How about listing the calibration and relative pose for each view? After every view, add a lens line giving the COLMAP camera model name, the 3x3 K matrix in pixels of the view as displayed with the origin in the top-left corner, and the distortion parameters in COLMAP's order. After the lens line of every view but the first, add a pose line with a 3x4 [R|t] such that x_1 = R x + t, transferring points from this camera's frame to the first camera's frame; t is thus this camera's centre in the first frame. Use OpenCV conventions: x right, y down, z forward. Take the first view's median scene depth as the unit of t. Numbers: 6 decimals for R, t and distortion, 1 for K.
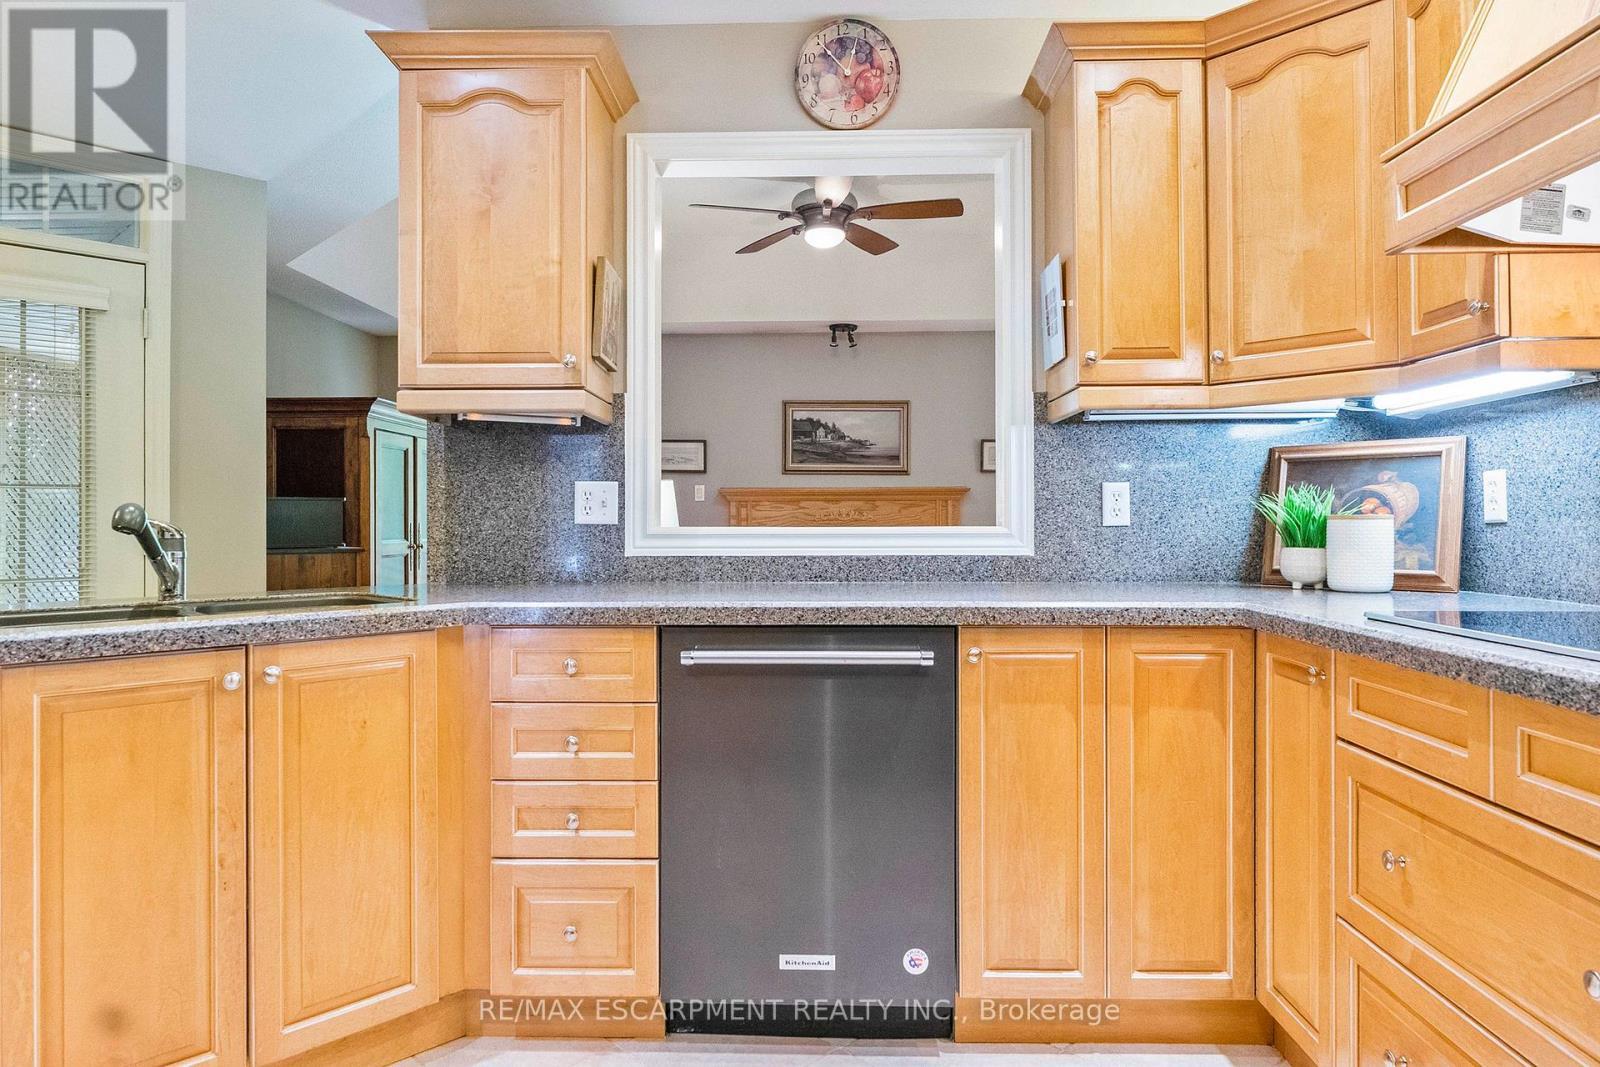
lens RADIAL K [[986.8, 0, 799.6], [0, 986.8, 523.5], [0, 0, 1]] dist [-0.007612, 0.003992]
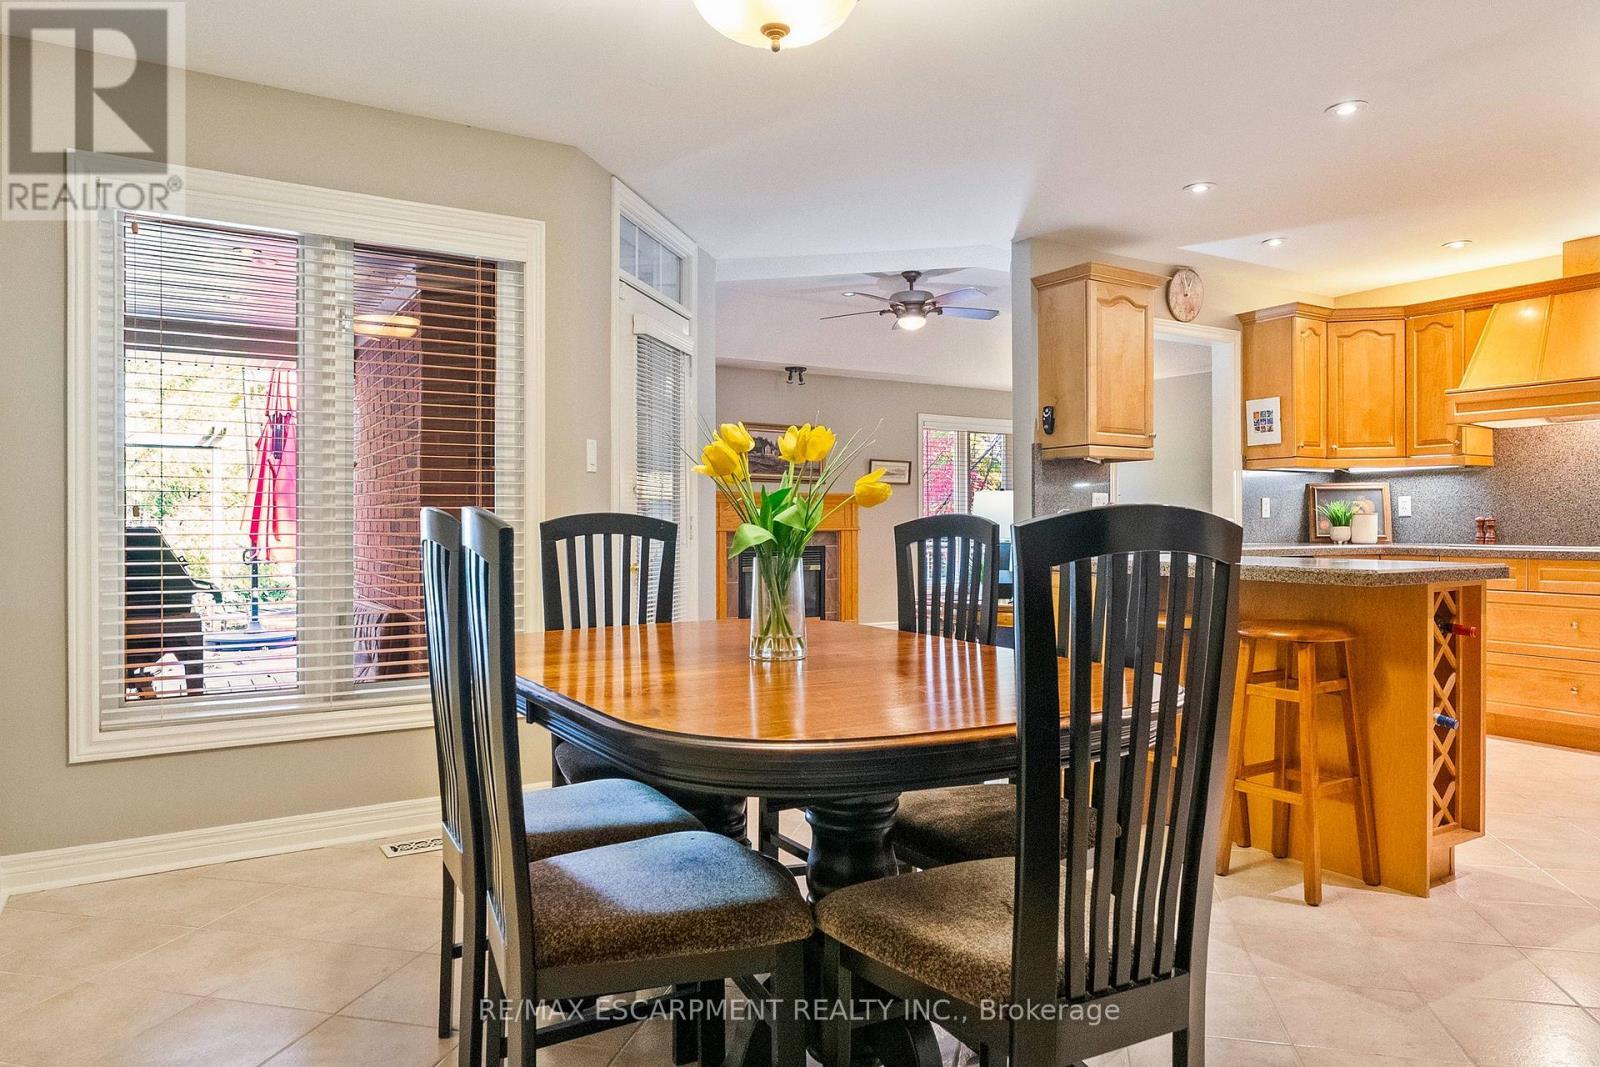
lens RADIAL K [[986.8, 0, 828.7], [0, 986.8, 538.7], [0, 0, 1]] dist [-0.007612, 0.003992]
pose [[0.838926, -0.006594, 0.544206, -1.680653], [-0.000433, 0.999918, 0.012783, 0.021670], [-0.544246, -0.010960, 0.838854, -0.312749]]
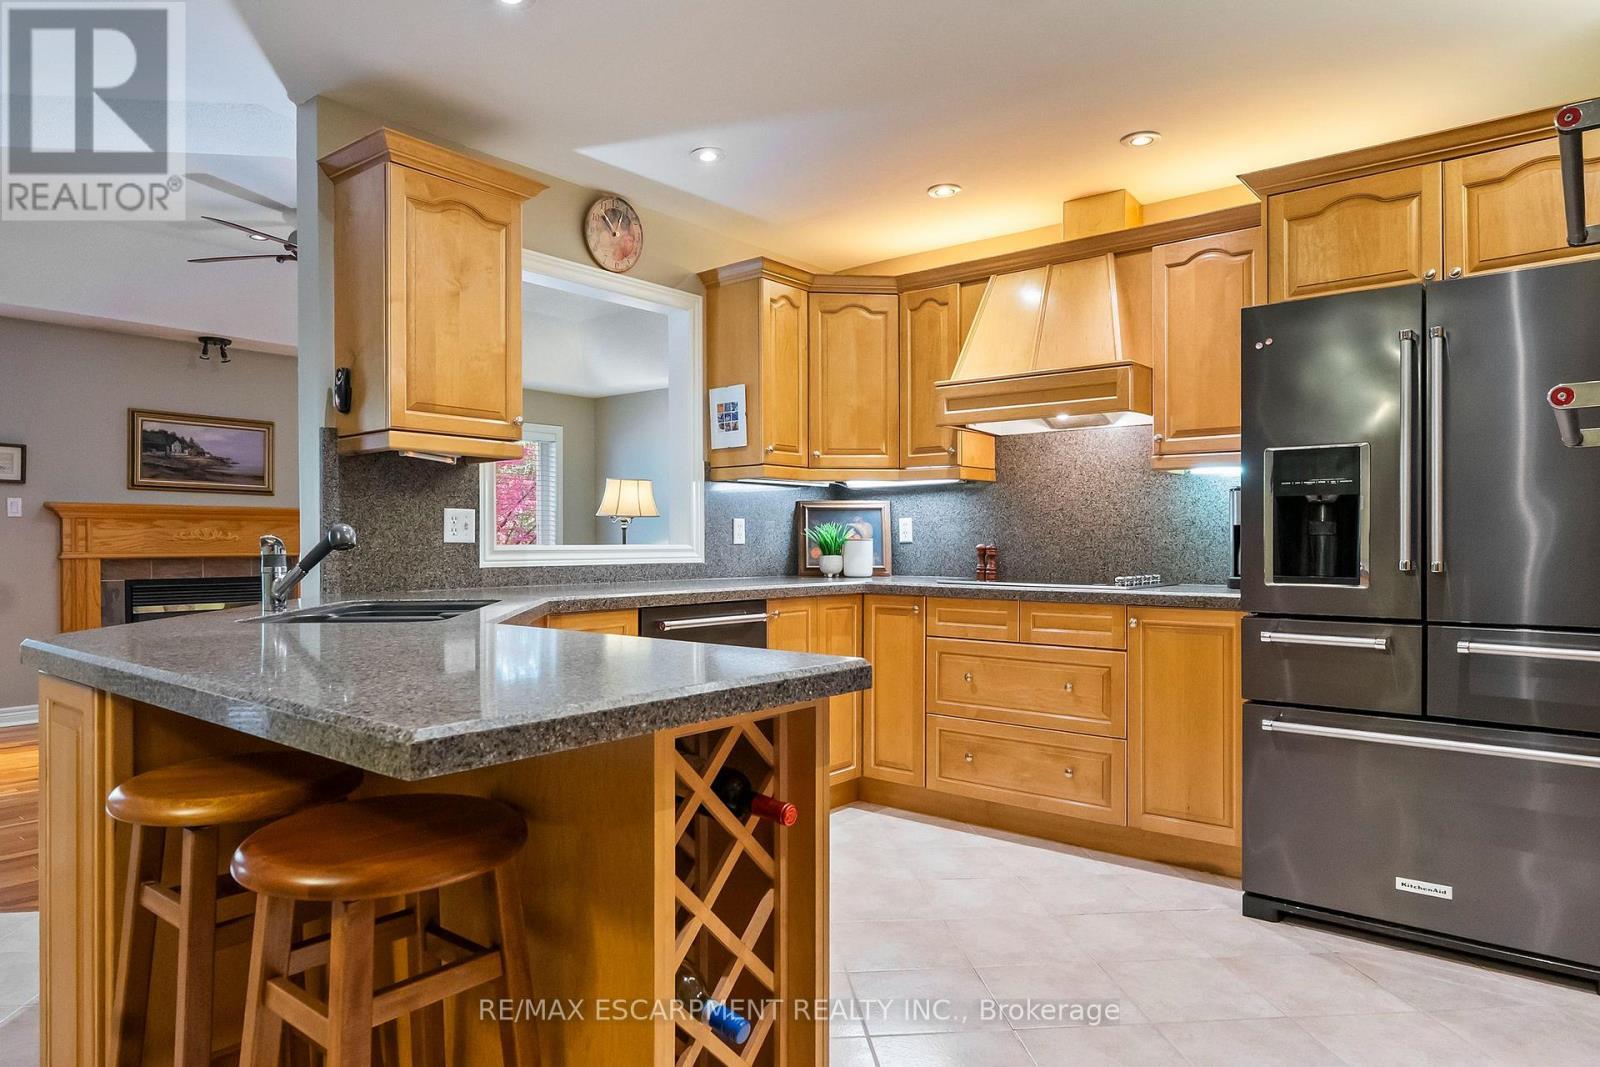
lens RADIAL K [[986.8, 0, 786.7], [0, 986.8, 562.5], [0, 0, 1]] dist [-0.007612, 0.003992]
pose [[0.623520, -0.013980, 0.781682, -0.936670], [-0.000229, 0.999837, 0.018064, 0.003172], [-0.781807, -0.011443, 0.623415, -0.113049]]
